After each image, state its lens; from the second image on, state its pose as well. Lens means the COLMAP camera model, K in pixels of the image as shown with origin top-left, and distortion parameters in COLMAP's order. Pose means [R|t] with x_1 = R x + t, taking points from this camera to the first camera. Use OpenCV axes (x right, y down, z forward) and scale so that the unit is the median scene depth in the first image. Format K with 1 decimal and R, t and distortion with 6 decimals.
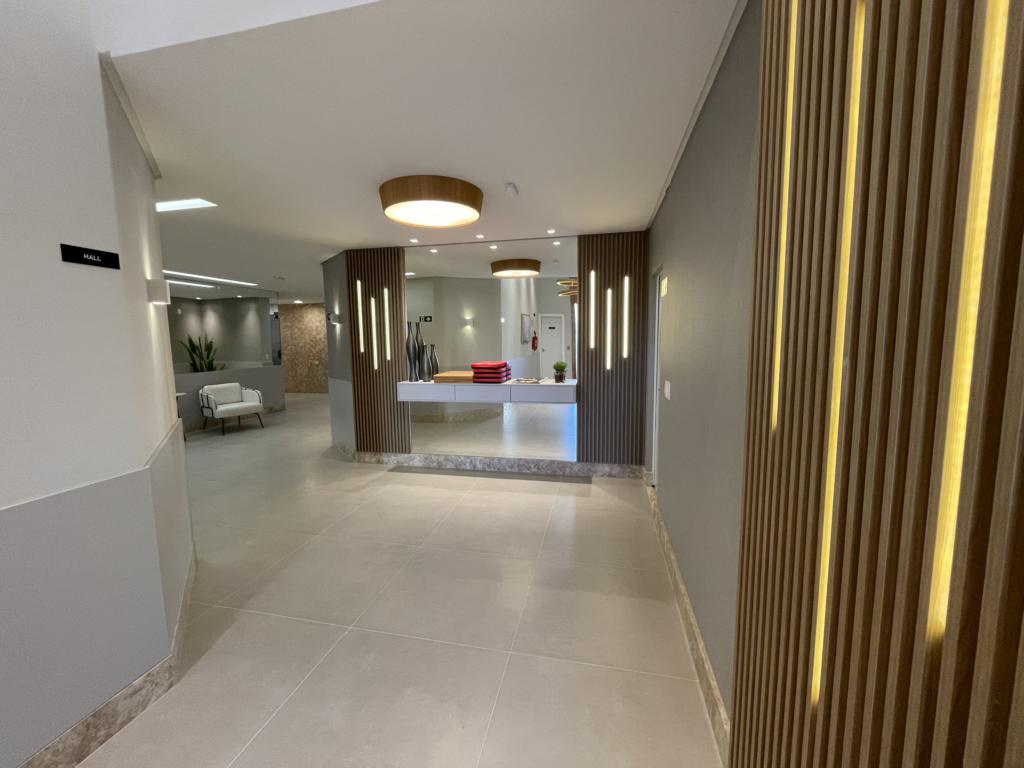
lens RADIAL K [[410.3, 0, 512.3], [0, 410.3, 381.9], [0, 0, 1]] dist [-0.004387, 0.000605]
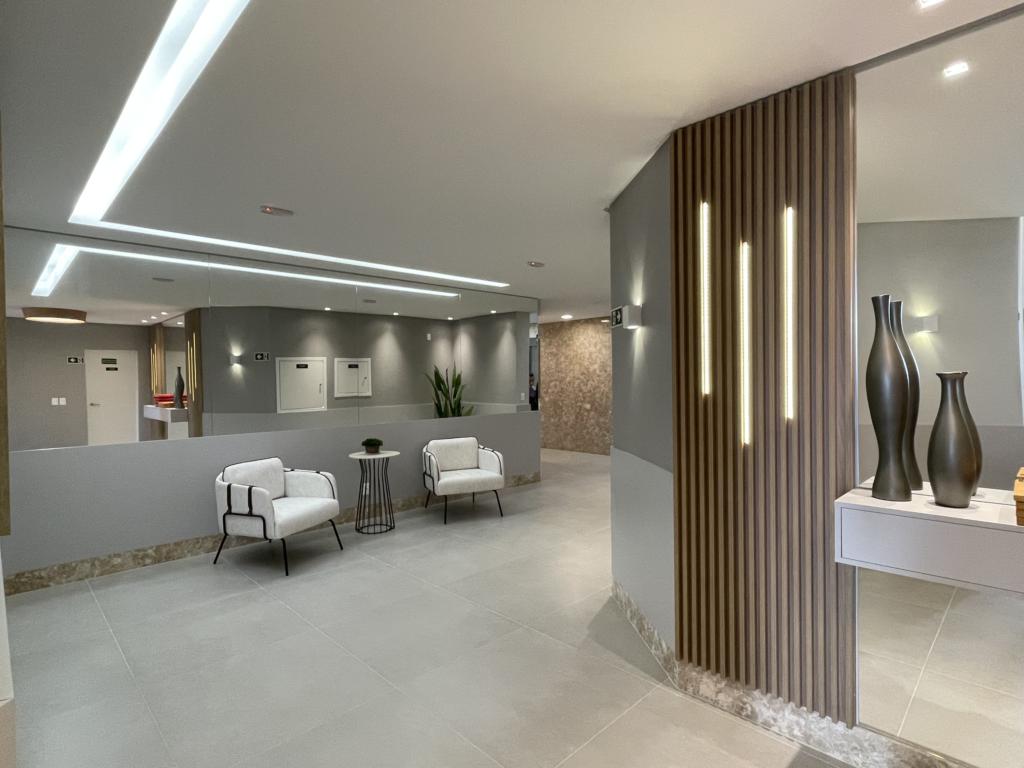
lens RADIAL K [[531.9, 0, 513.3], [0, 531.9, 386.2], [0, 0, 1]] dist [-0.006655, -0.000560]
pose [[0.834957, 0.009407, -0.550234, -0.127551], [-0.054821, 0.996302, -0.066155, -0.020135], [0.547577, 0.085401, 0.832386, 0.261651]]
